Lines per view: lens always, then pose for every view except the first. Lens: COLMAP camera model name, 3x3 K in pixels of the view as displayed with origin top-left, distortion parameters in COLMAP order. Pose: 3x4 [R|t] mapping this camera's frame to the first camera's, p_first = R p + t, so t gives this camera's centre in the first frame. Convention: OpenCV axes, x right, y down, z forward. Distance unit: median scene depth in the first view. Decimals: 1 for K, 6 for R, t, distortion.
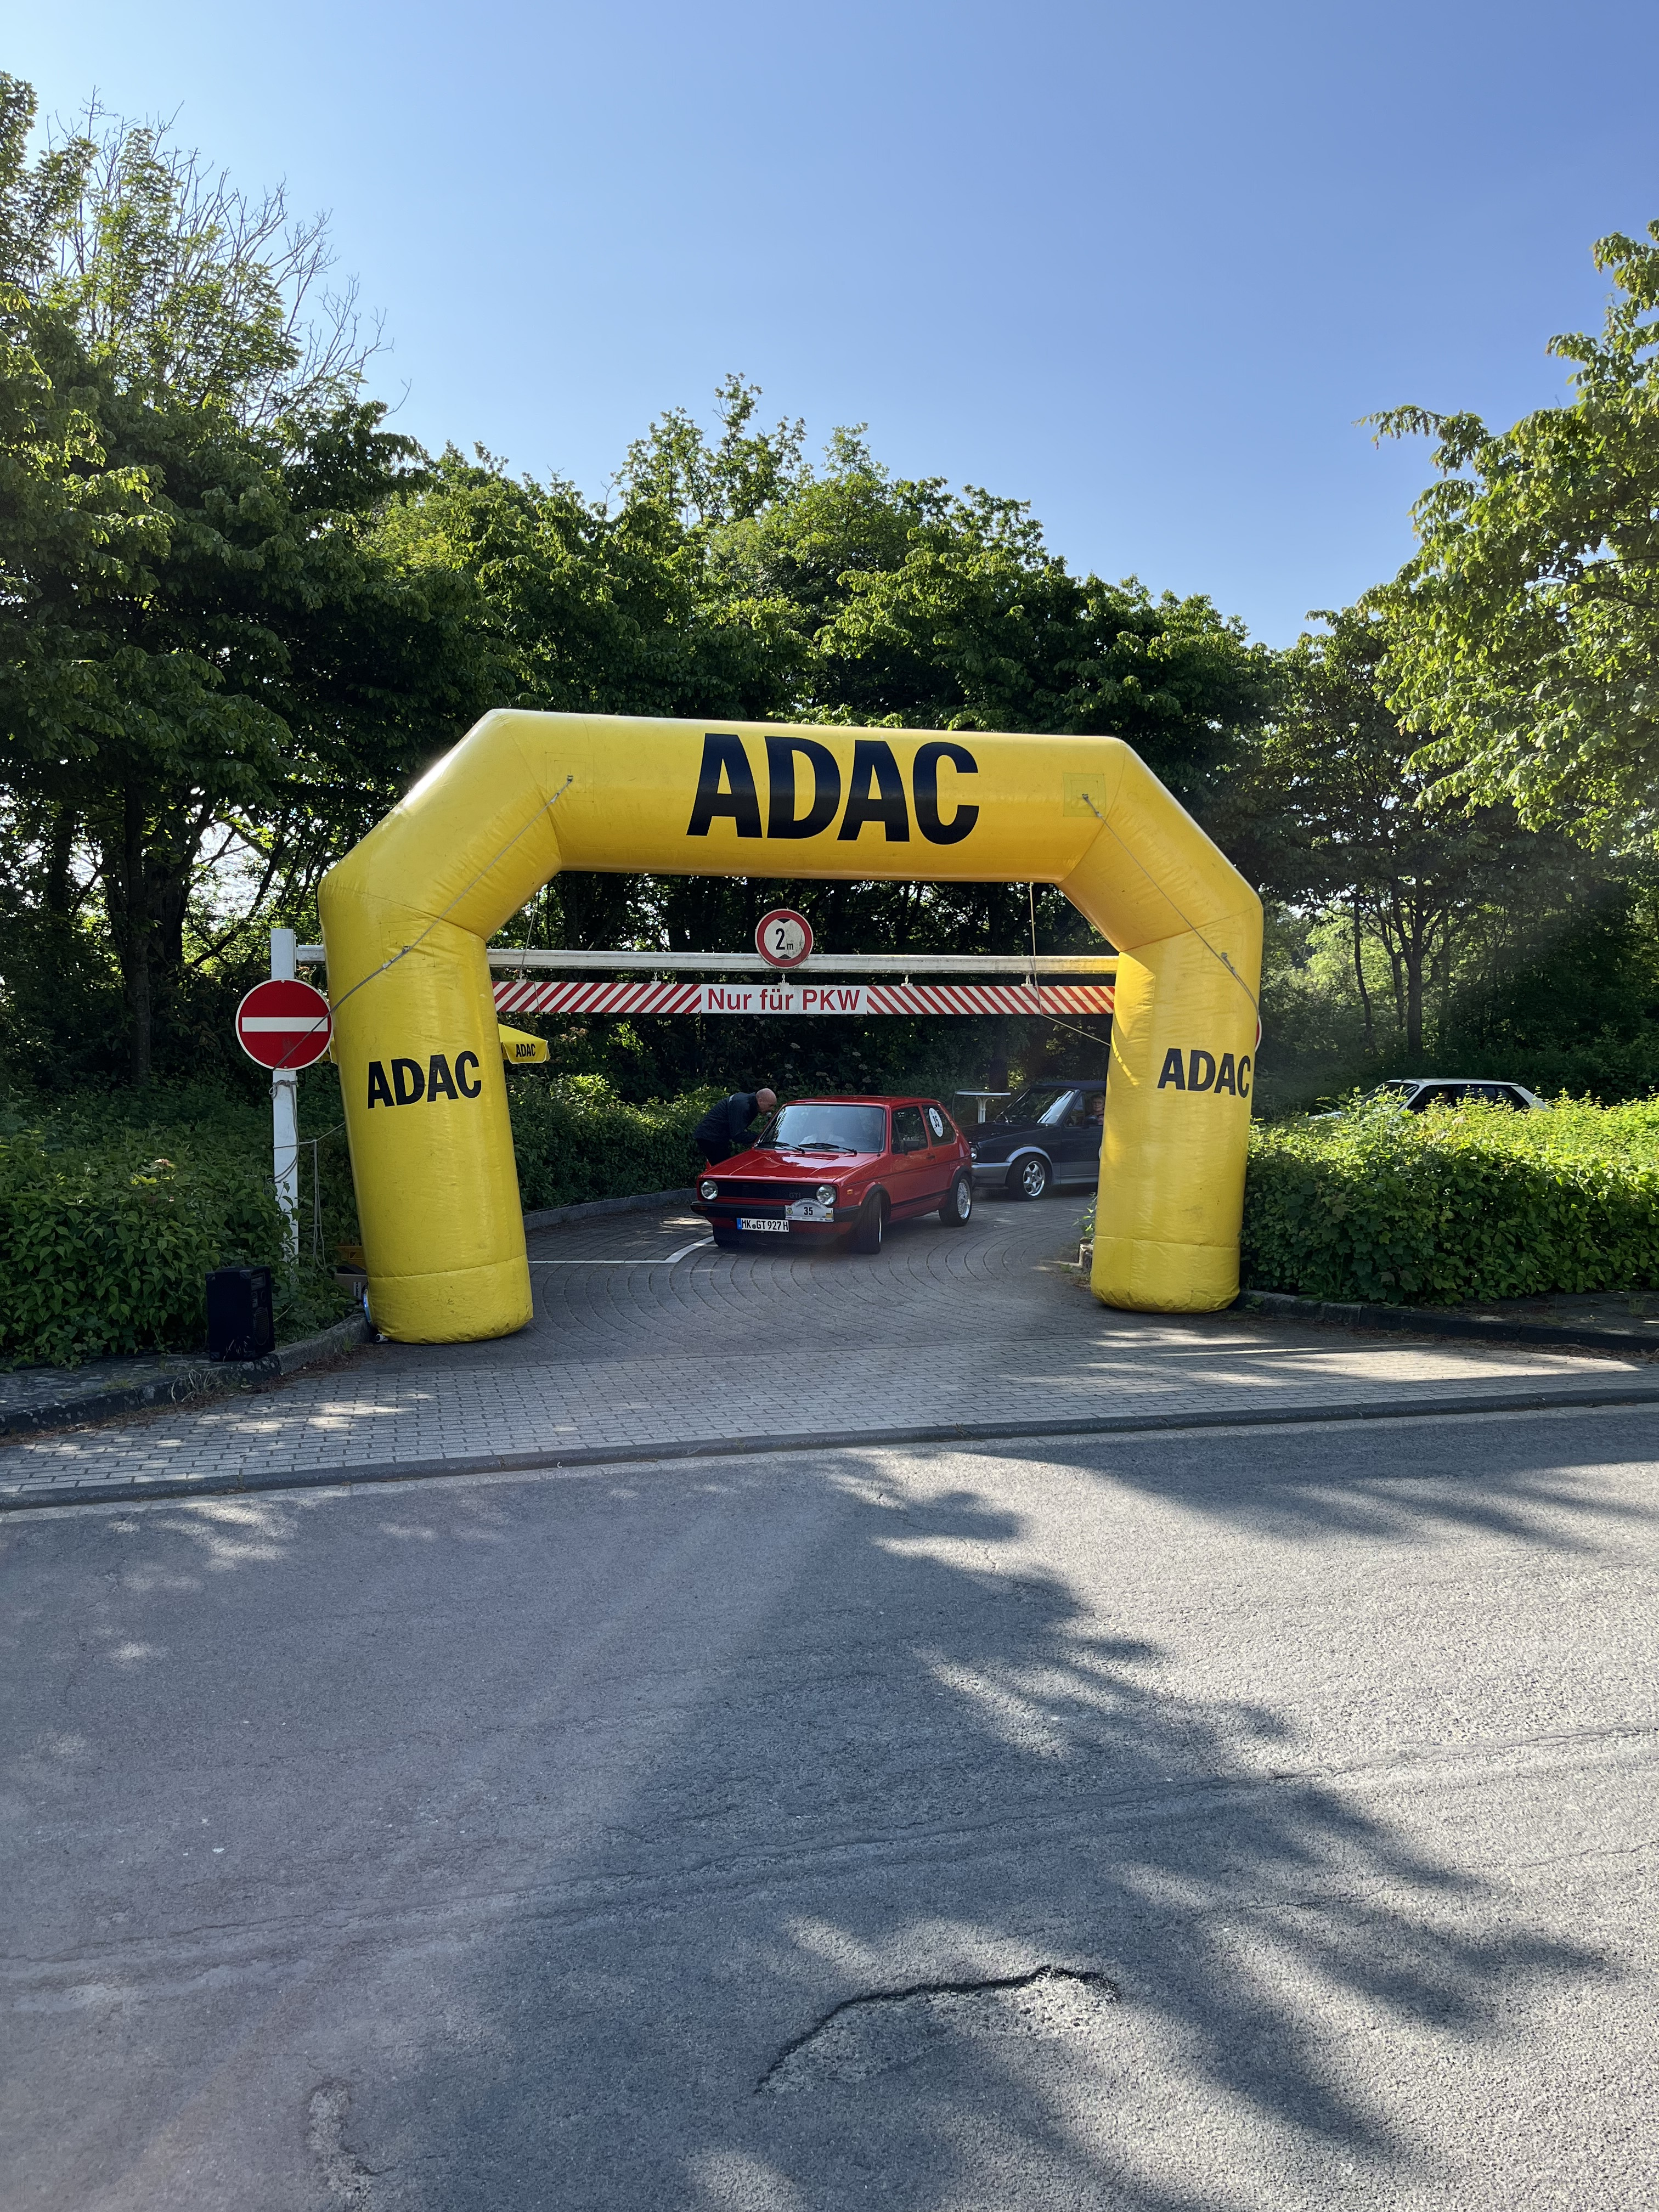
lens RADIAL K [[1664.7, 0, 831.7], [0, 1664.7, 1120.2], [0, 0, 1]] dist [0.046589, -0.052292]
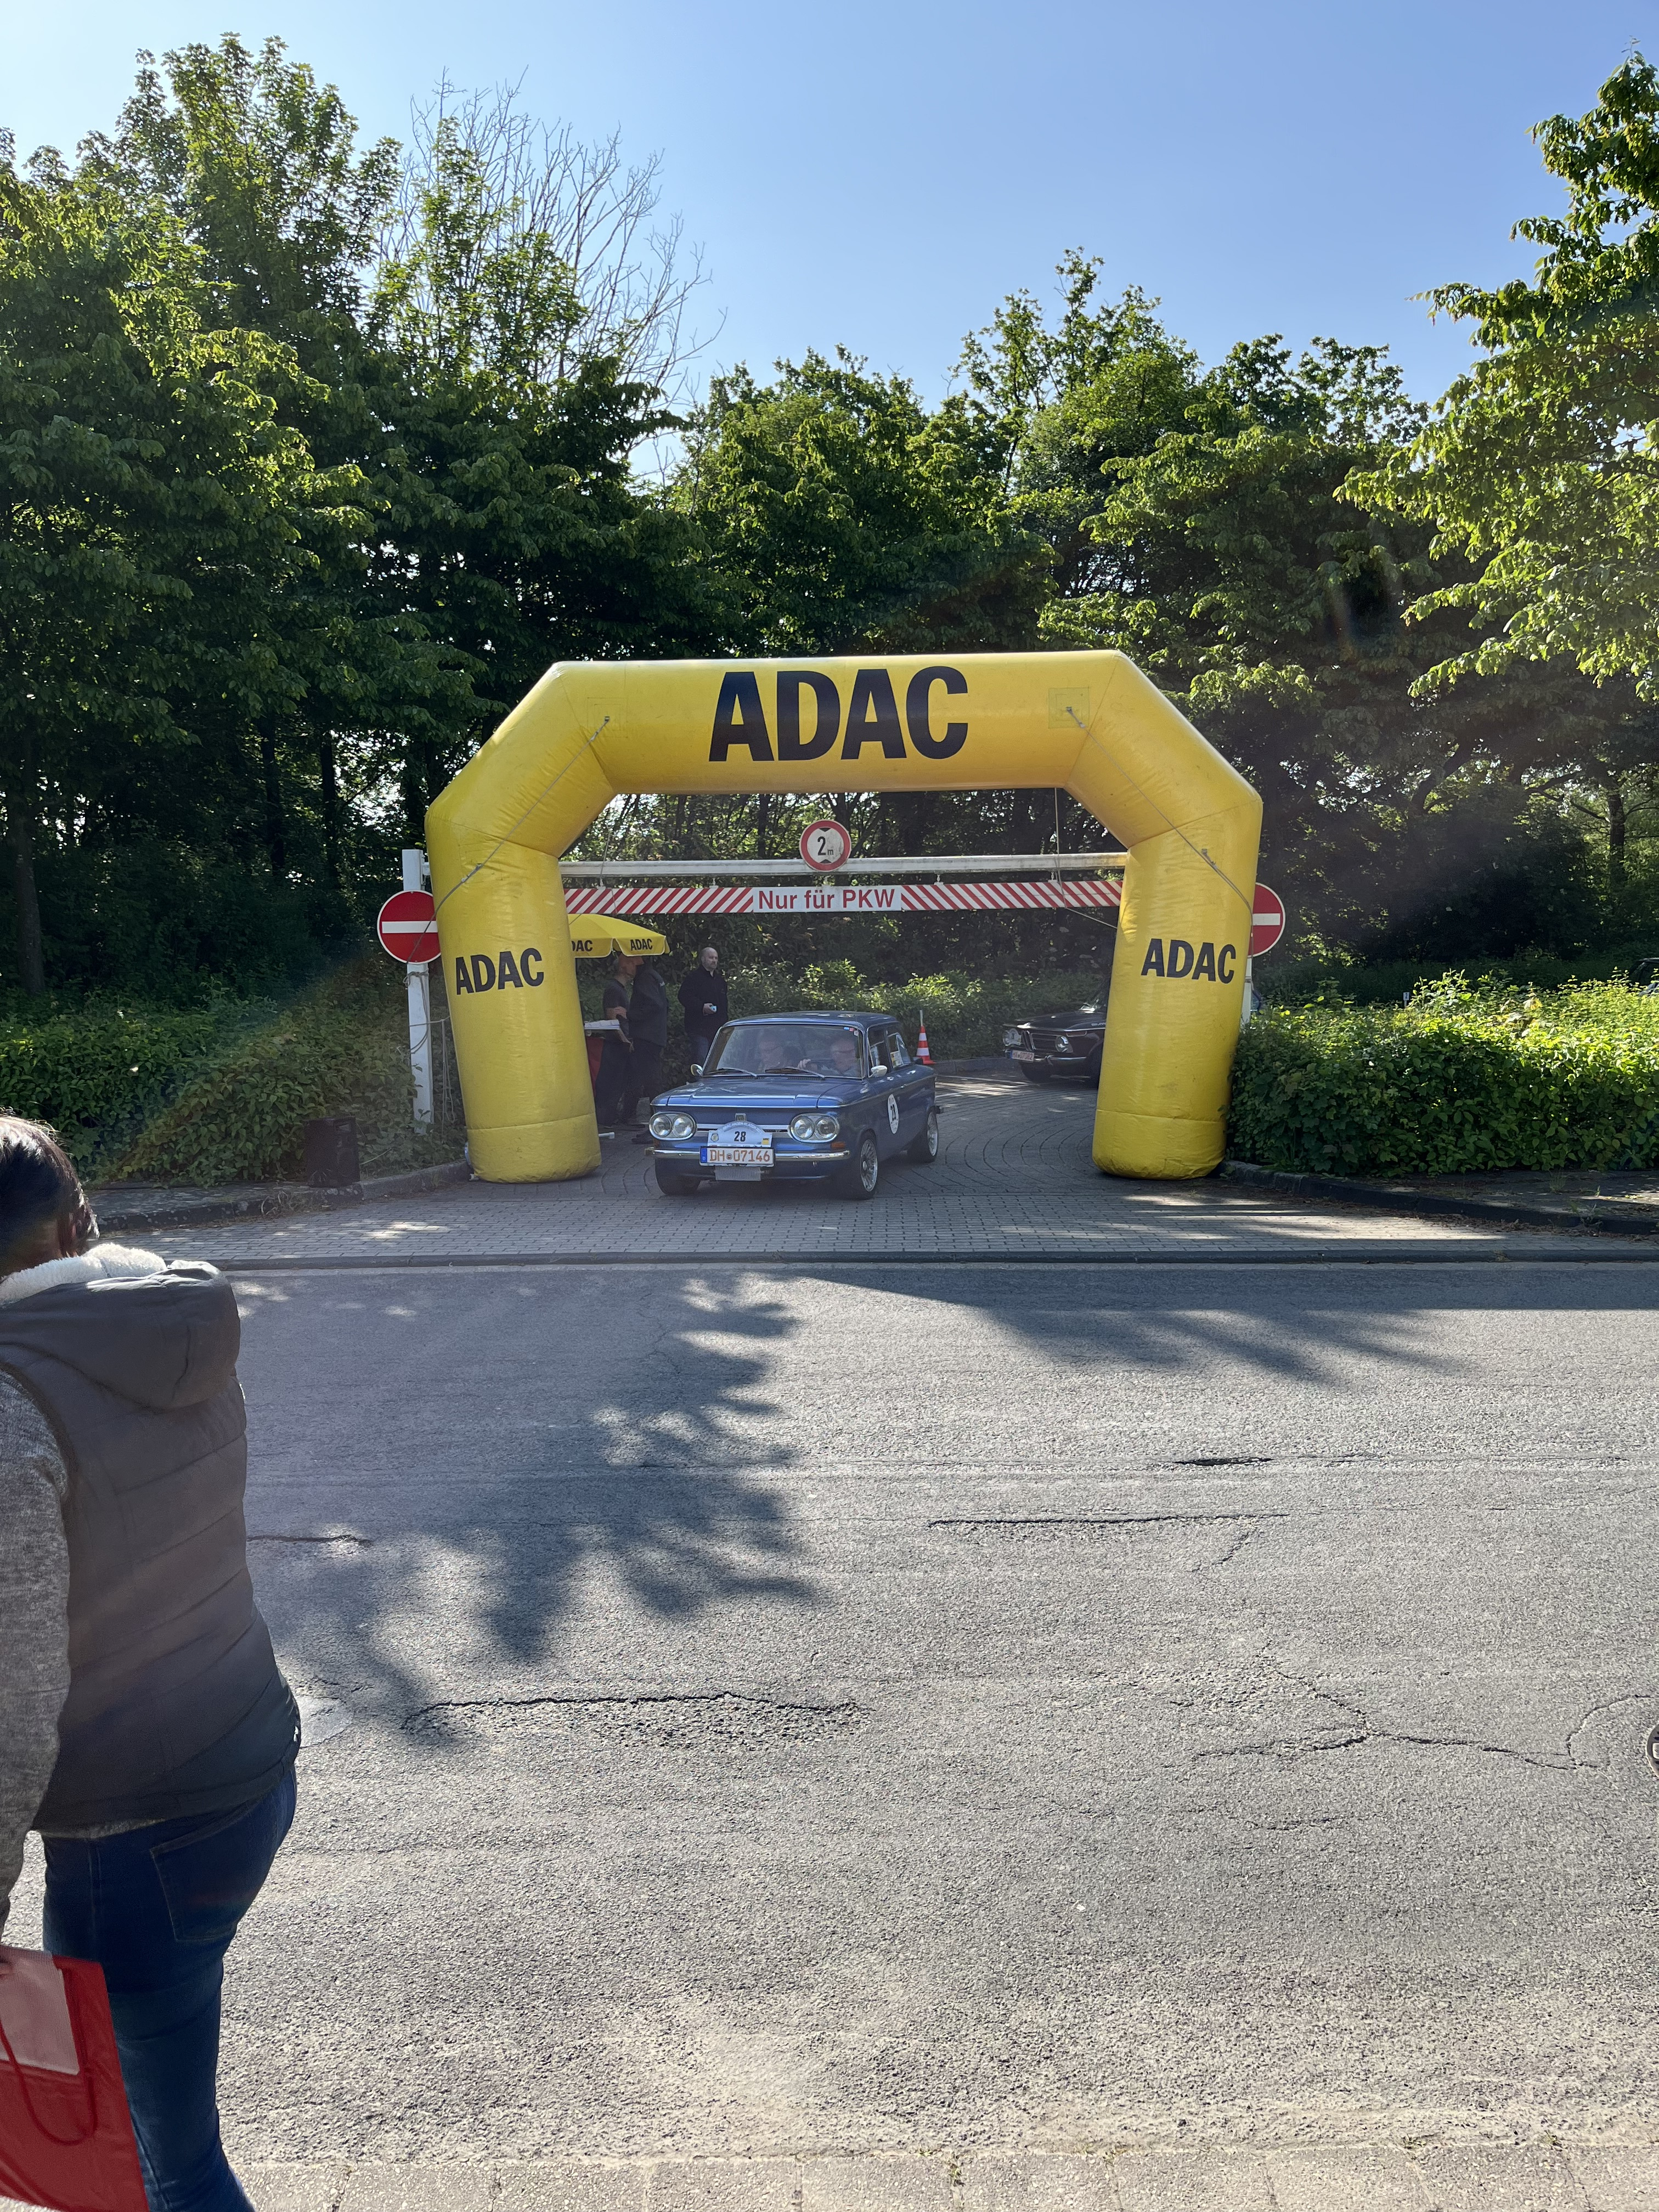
lens RADIAL K [[1664.7, 0, 828.3], [0, 1664.7, 1122.9], [0, 0, 1]] dist [0.046589, -0.052292]
pose [[0.961206, 0.020255, -0.275086, 0.307177], [0.000105, 0.997273, 0.073796, -0.003253], [0.275831, -0.070962, 0.958583, -0.118495]]
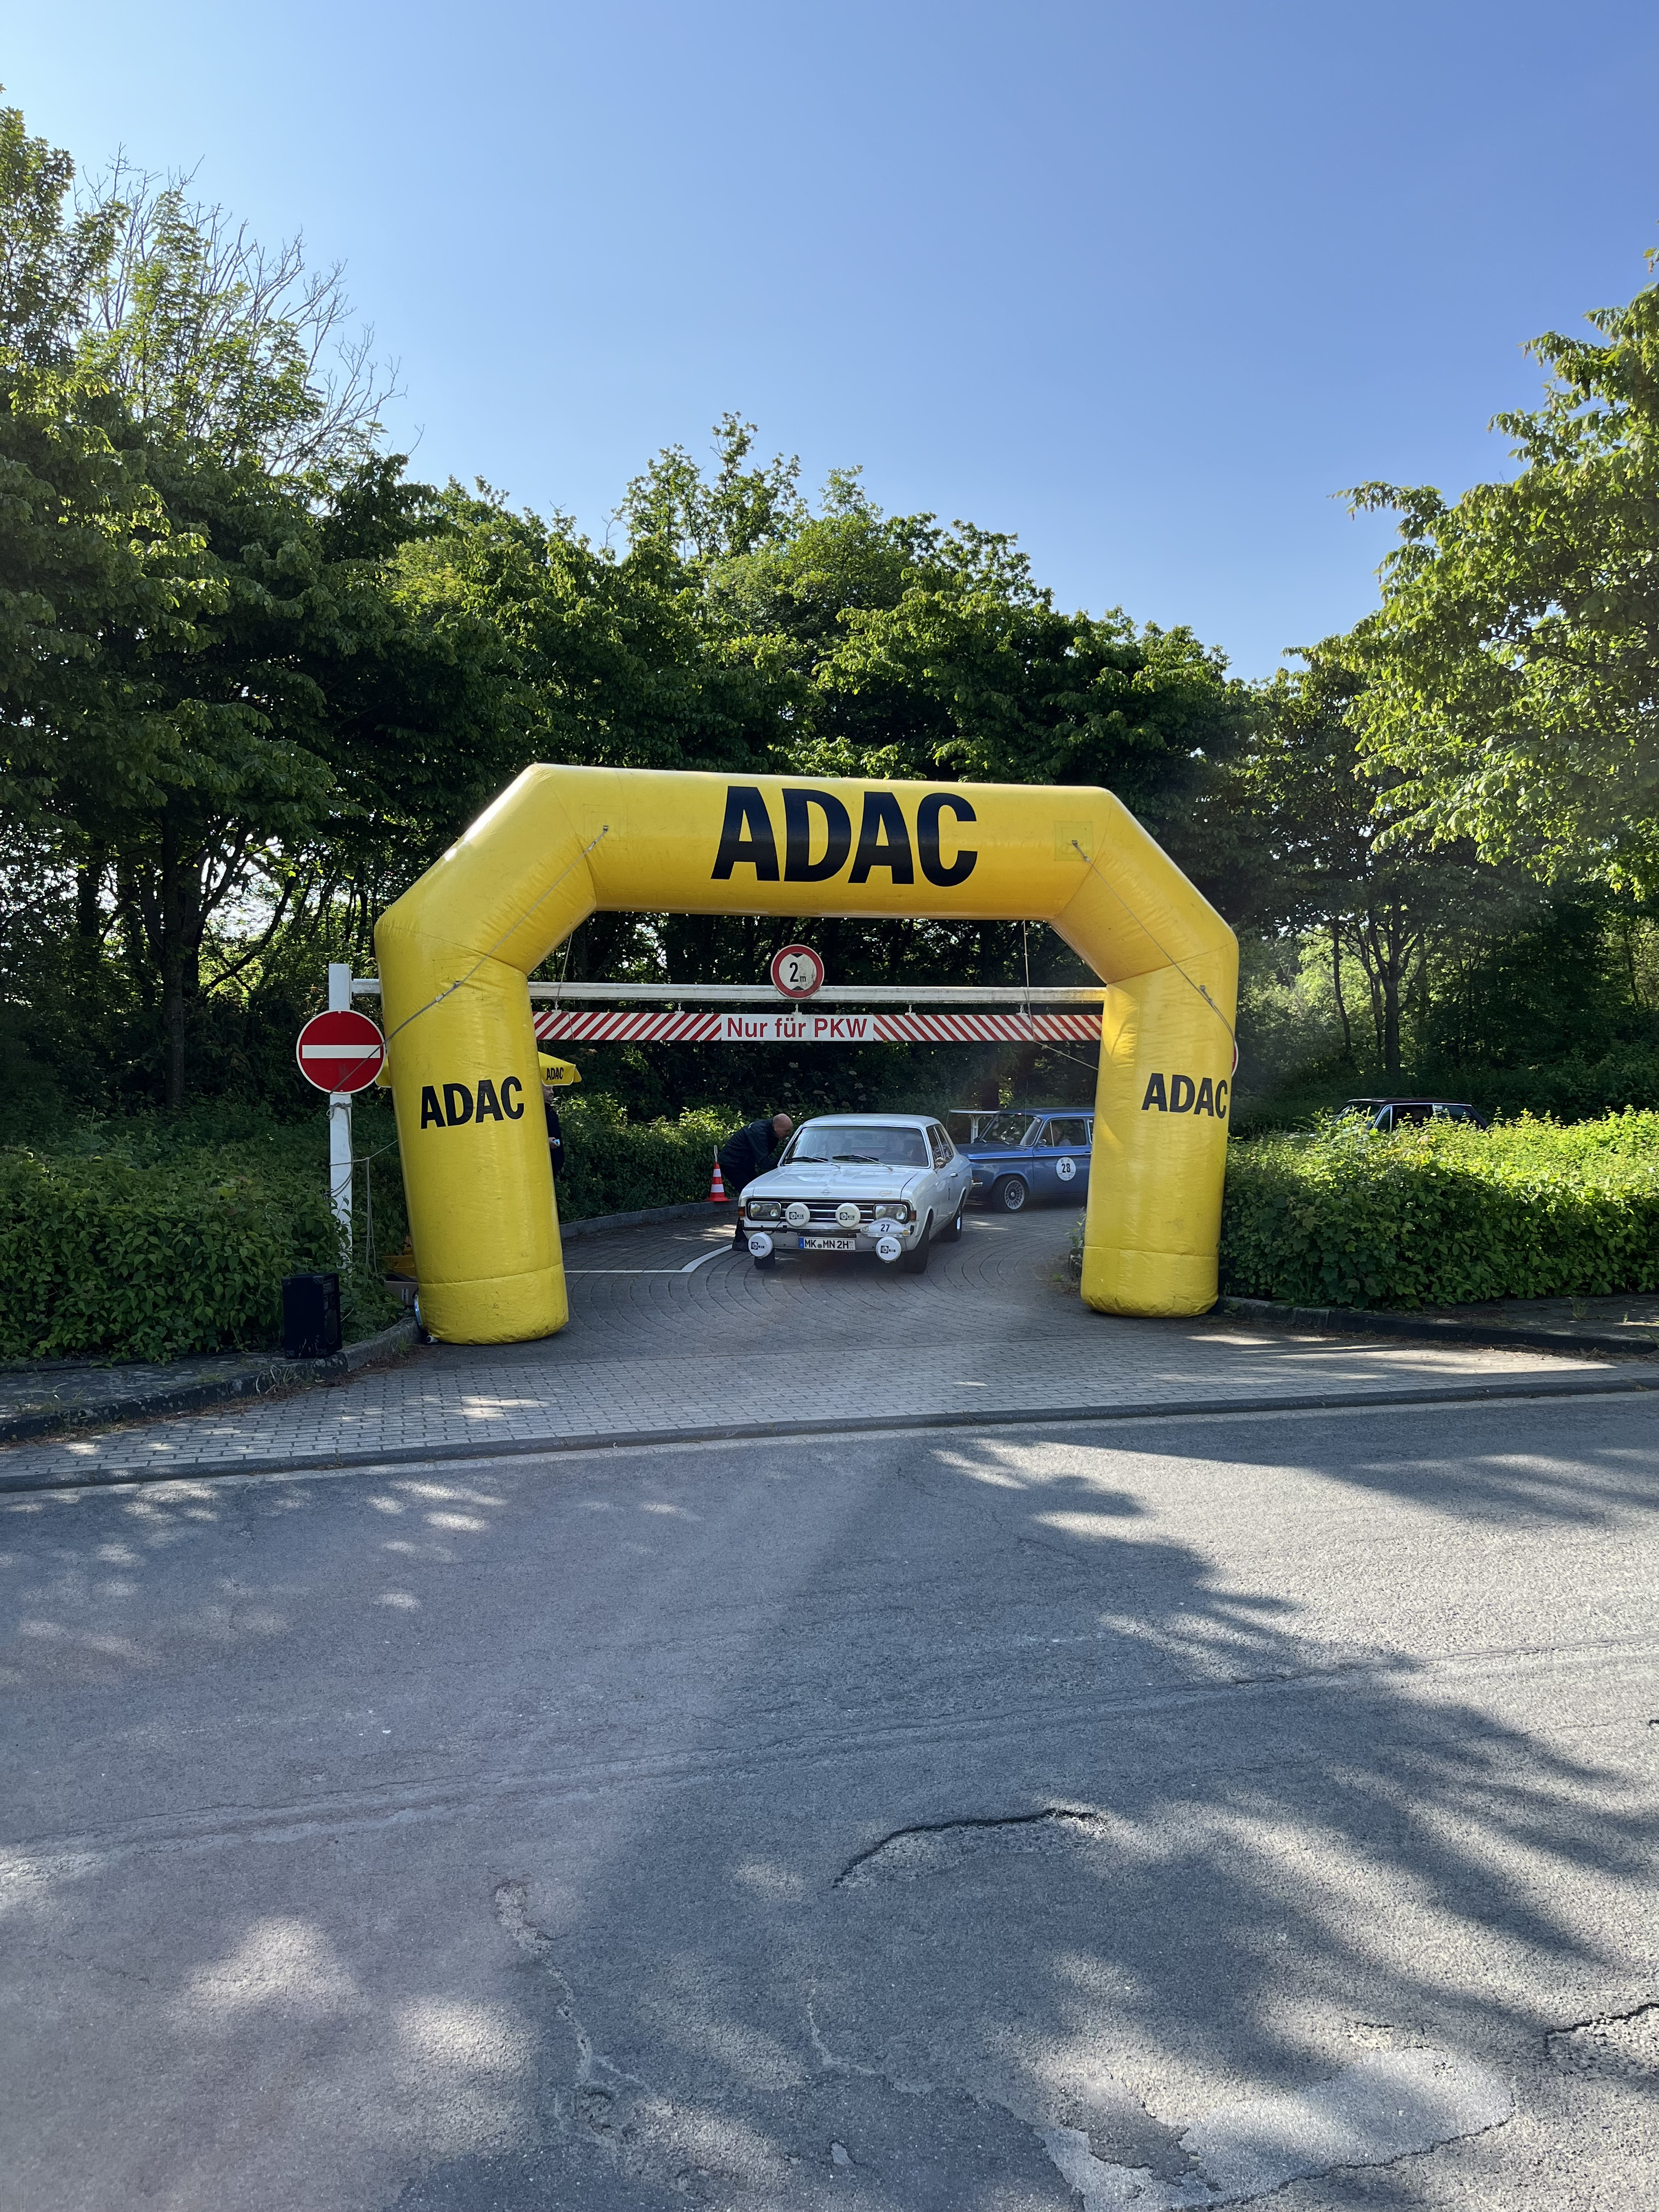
lens RADIAL K [[1664.7, 0, 825.3], [0, 1664.7, 1110.6], [0, 0, 1]] dist [0.046589, -0.052292]
pose [[0.999992, 0.000164, 0.003938, -0.015349], [-0.000106, 0.999893, -0.014629, -0.002832], [-0.003940, 0.014629, 0.999885, -0.086390]]
